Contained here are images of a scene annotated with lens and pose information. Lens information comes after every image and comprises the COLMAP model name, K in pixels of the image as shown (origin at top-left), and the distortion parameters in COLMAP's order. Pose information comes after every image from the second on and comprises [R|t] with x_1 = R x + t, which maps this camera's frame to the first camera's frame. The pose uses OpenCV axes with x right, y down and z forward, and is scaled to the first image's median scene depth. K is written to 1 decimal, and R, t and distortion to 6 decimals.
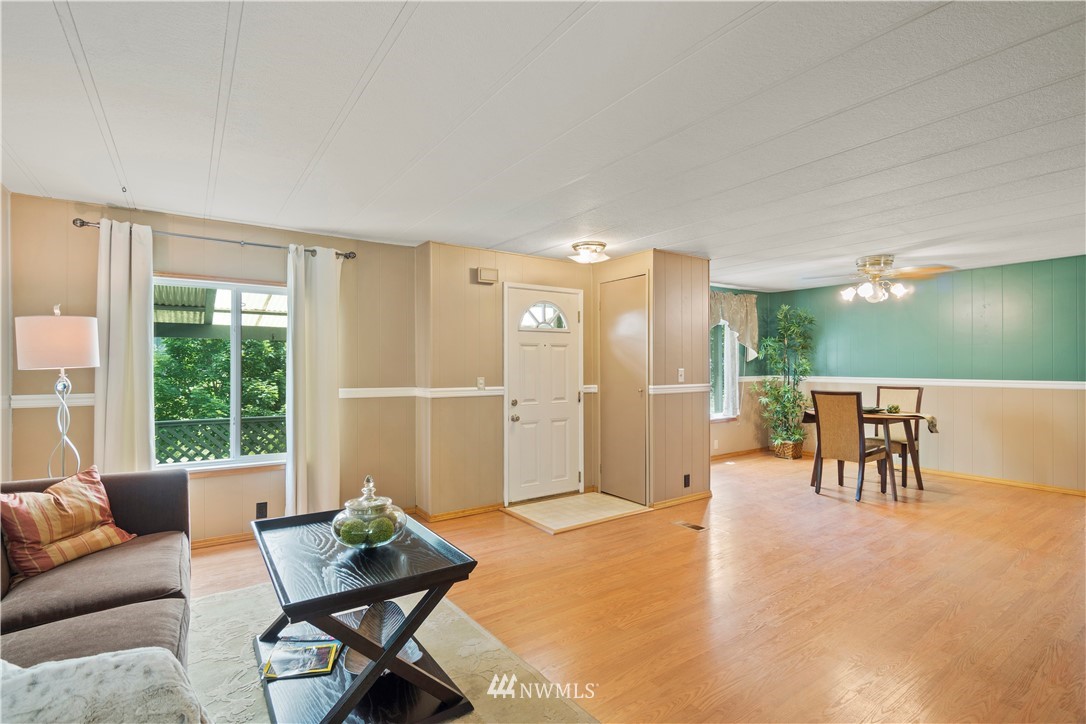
lens RADIAL K [[512.8, 0, 531.4], [0, 512.8, 359.4], [0, 0, 1]] dist [-0.002193, 0.000079]
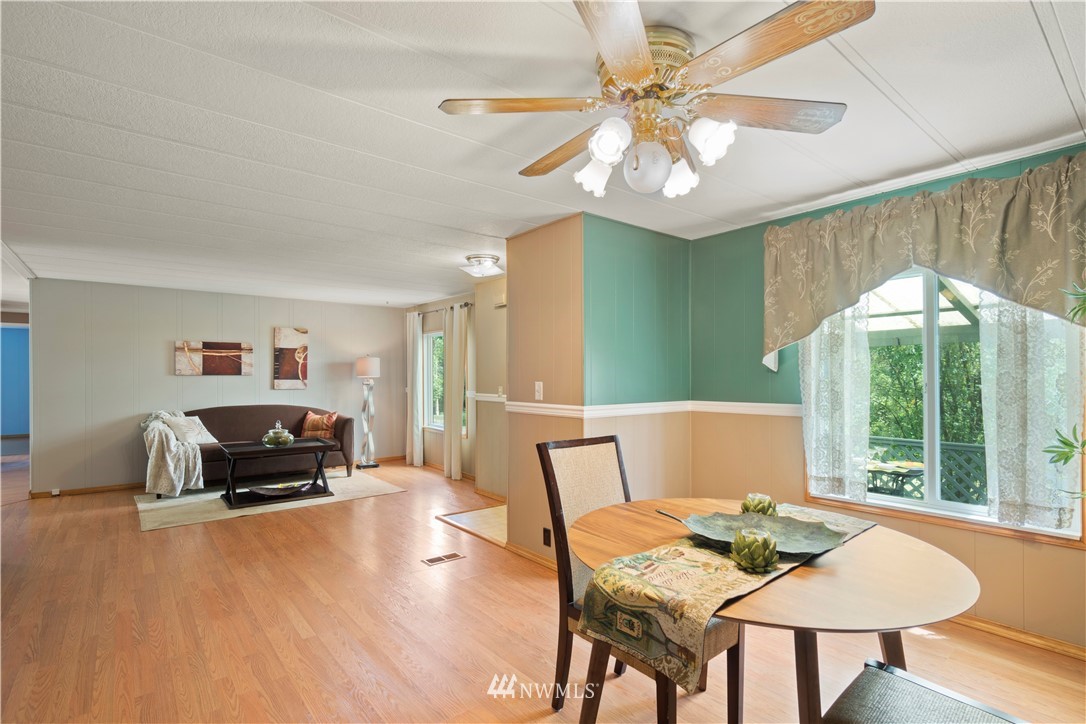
lens RADIAL K [[512.8, 0, 531.4], [0, 512.8, 359.4], [0, 0, 1]] dist [-0.002193, 0.000079]
pose [[0.072764, -0.023589, -0.997070, 0.865430], [0.014060, 0.999645, -0.022624, 0.001874], [0.997250, -0.012372, 0.073070, 0.781160]]
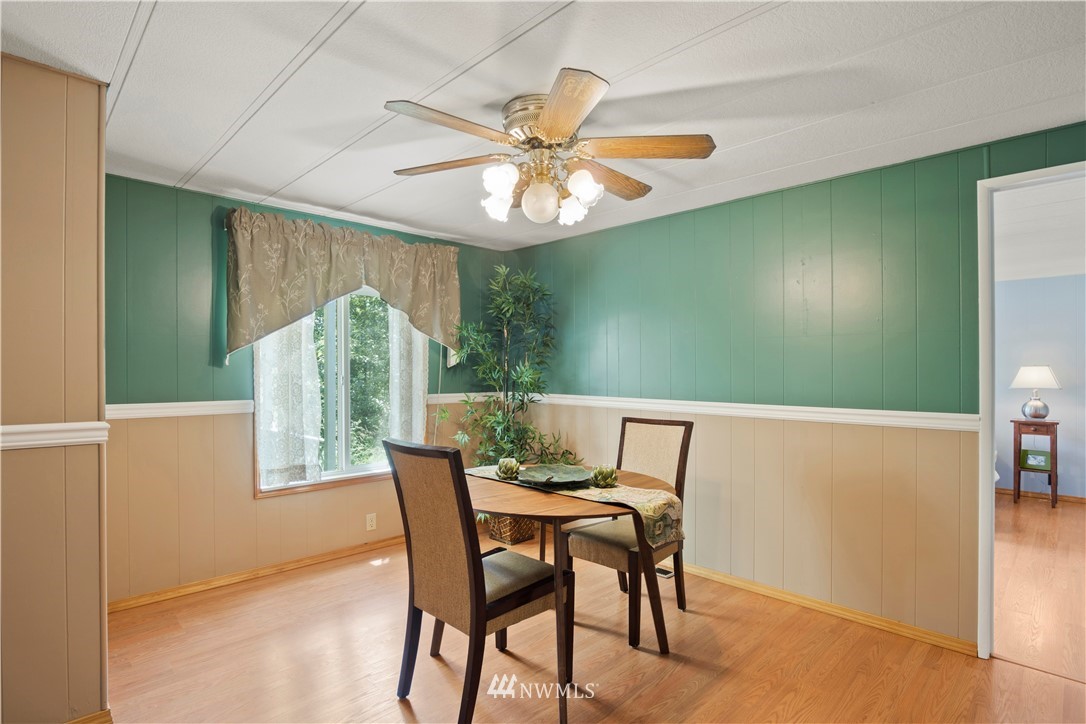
lens RADIAL K [[510.5, 0, 543.0], [0, 510.5, 362.0], [0, 0, 1]] dist [-0.001462, -0.000107]
pose [[0.987495, 0.015233, 0.156913, 0.531064], [-0.014031, 0.999863, -0.008766, 0.003012], [-0.157025, 0.006454, 0.987574, 0.521793]]
